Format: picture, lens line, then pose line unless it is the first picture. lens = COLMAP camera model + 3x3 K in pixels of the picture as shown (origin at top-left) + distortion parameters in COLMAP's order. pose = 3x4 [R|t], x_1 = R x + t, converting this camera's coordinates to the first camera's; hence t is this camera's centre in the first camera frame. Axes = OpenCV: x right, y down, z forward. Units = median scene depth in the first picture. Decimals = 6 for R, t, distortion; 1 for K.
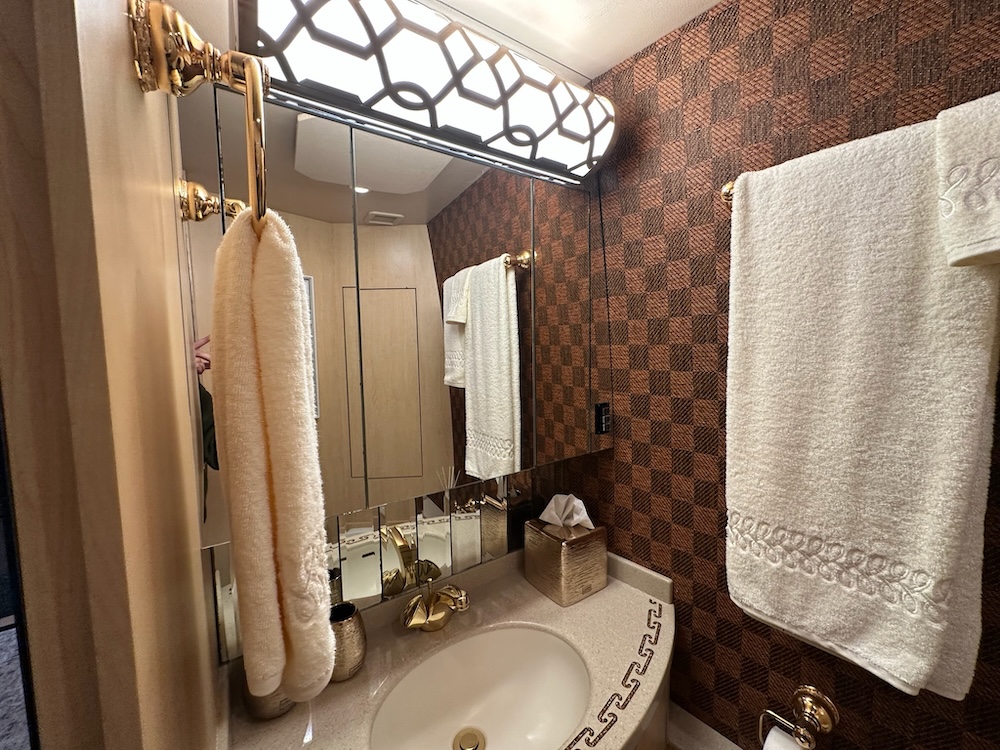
lens RADIAL K [[399.8, 0, 500.5], [0, 399.8, 373.9], [0, 0, 1]] dist [-0.003438, 0.000328]
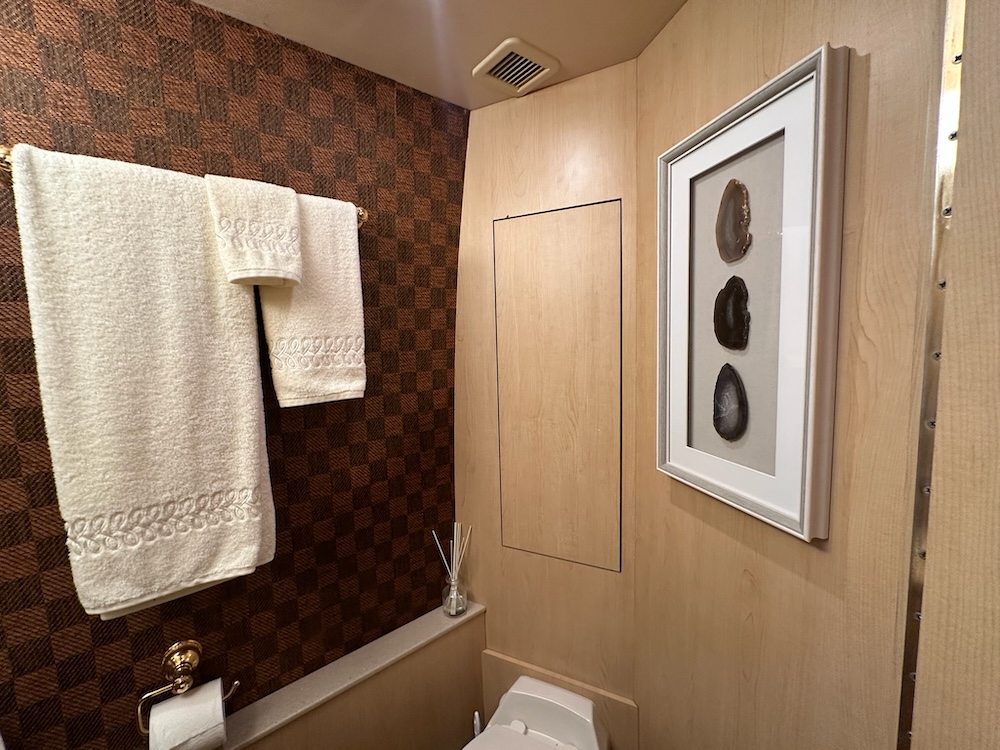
lens RADIAL K [[399.8, 0, 500.5], [0, 399.8, 372.8], [0, 0, 1]] dist [-0.003438, 0.000328]
pose [[0.039021, -0.077863, 0.996200, -0.298134], [0.106583, 0.991596, 0.073329, 0.055348], [-0.993538, 0.103317, 0.046992, -0.049577]]
